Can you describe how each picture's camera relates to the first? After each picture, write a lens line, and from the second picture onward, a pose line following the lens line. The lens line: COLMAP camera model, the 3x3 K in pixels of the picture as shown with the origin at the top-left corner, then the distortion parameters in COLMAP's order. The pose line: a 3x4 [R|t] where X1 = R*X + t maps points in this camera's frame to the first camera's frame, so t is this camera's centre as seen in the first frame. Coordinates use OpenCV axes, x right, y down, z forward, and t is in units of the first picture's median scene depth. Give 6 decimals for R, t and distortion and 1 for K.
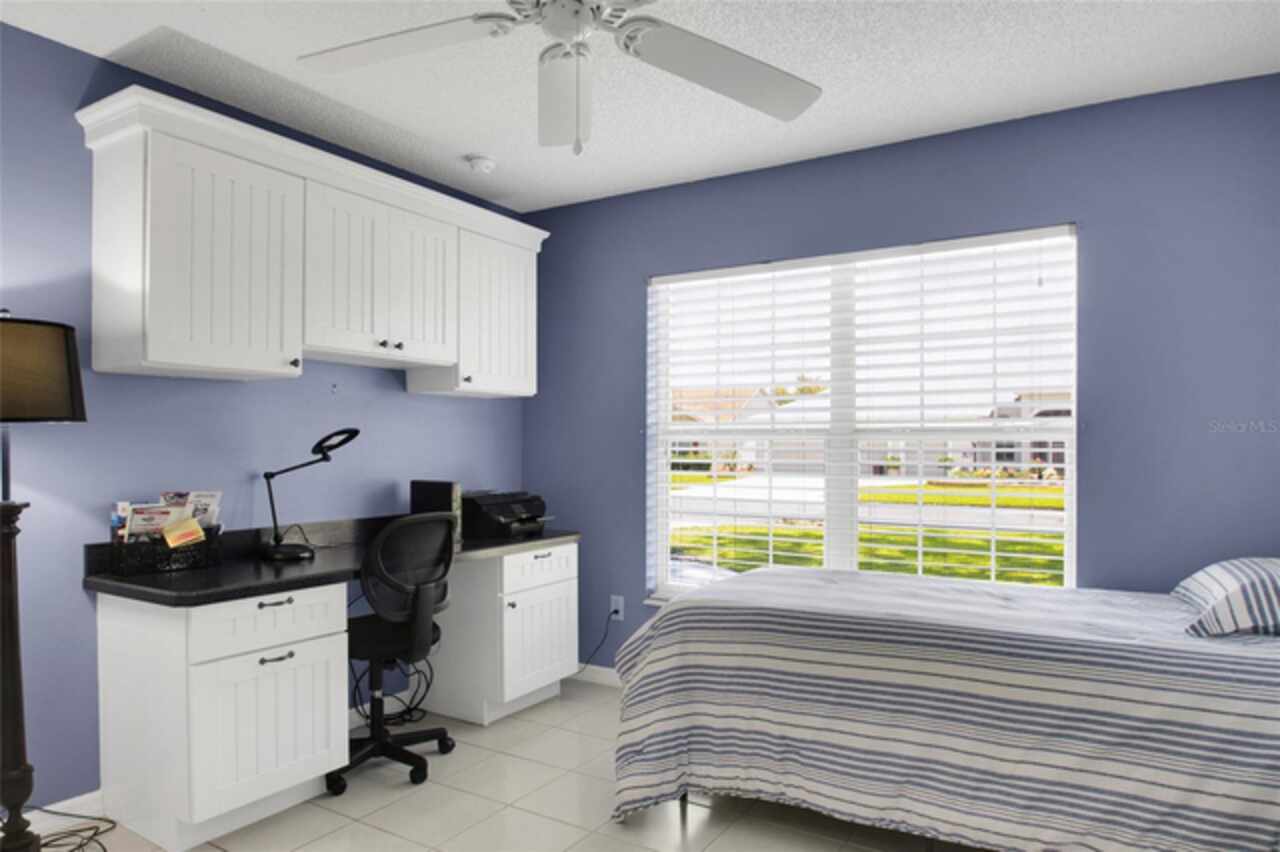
lens RADIAL K [[823.5, 0, 633.2], [0, 823.5, 450.7], [0, 0, 1]] dist [-0.005823, -0.001019]
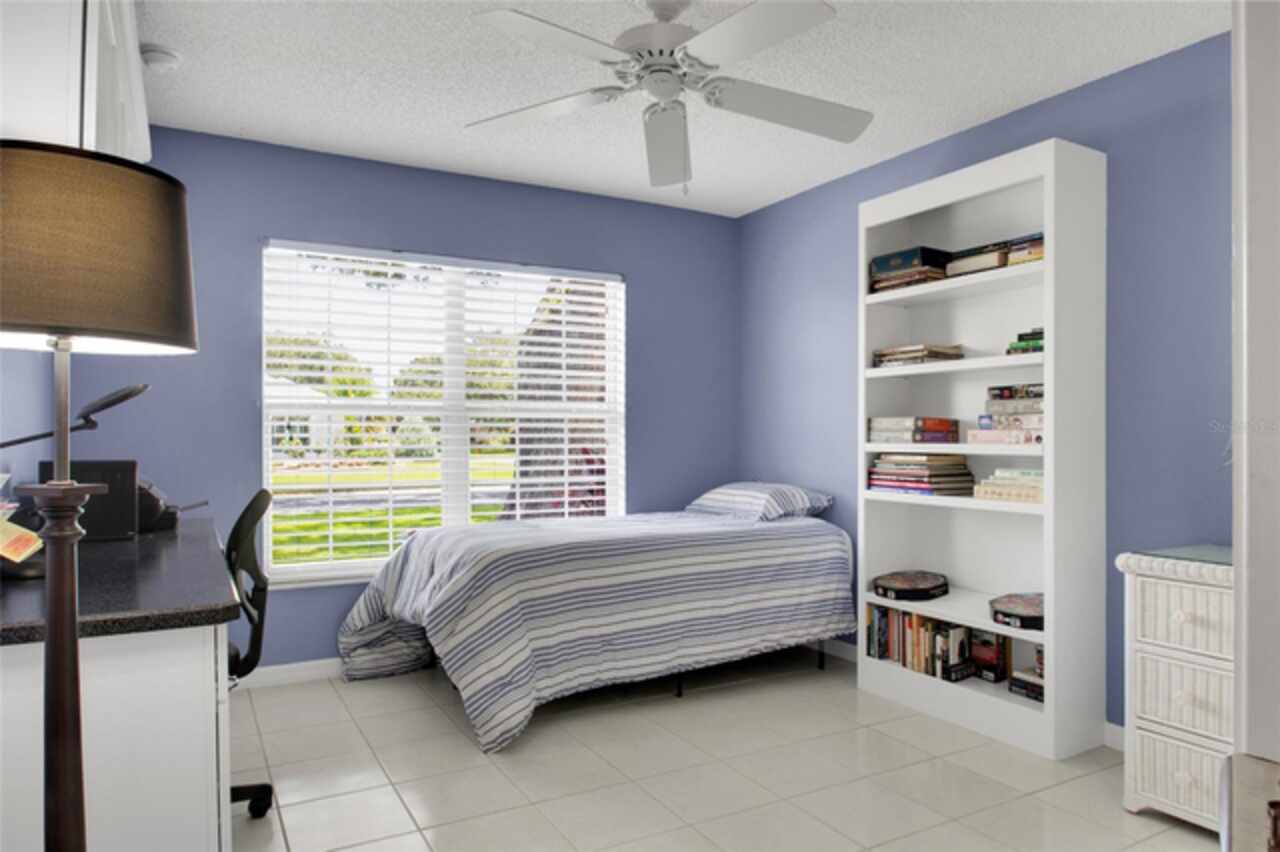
lens RADIAL K [[805.0, 0, 640.0], [0, 805.0, 426.0], [0, 0, 1]] dist [0.002202, 0.000393]
pose [[0.492709, 0.007338, 0.870163, -0.760667], [0.010454, 0.999842, -0.014350, 0.026039], [-0.870132, 0.016167, 0.492554, 0.253676]]
